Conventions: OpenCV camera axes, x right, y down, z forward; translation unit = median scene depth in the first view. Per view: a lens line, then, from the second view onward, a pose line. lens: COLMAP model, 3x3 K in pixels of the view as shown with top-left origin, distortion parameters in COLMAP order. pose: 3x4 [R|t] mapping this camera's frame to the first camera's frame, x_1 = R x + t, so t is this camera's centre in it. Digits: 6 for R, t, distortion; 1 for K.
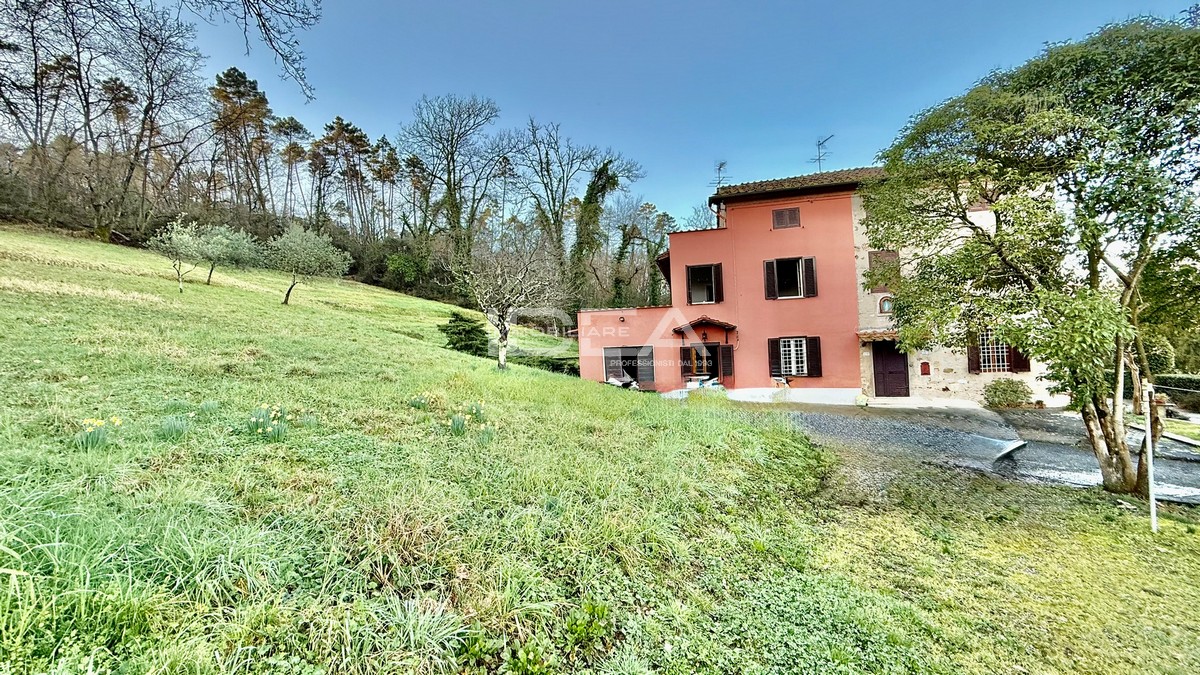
lens RADIAL K [[477.7, 0, 596.3], [0, 477.7, 338.6], [0, 0, 1]] dist [-0.000431, 0.000122]
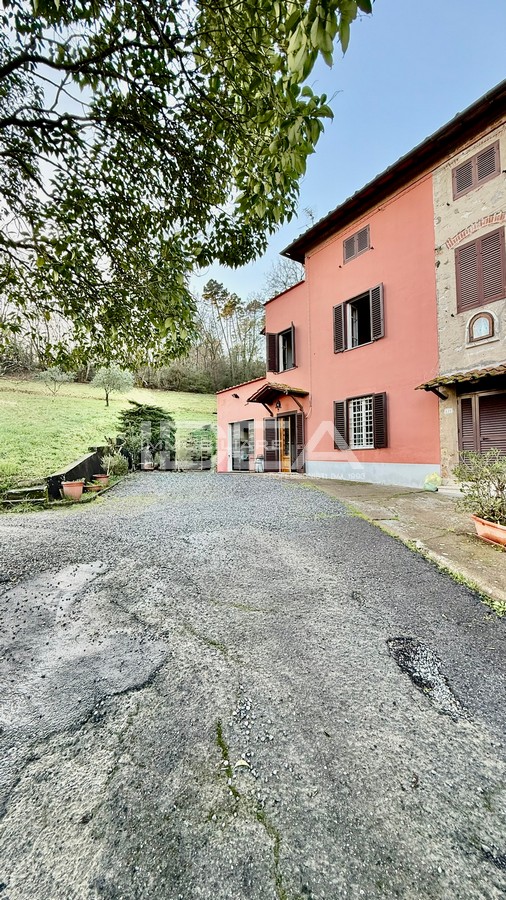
lens RADIAL K [[358.3, 0, 253.3], [0, 358.3, 448.9], [0, 0, 1]] dist [-0.000431, 0.000122]
pose [[0.735936, 0.005843, -0.677026, 0.673704], [0.004239, 0.999903, 0.013238, 0.072659], [0.677038, -0.012613, 0.735840, 0.452341]]
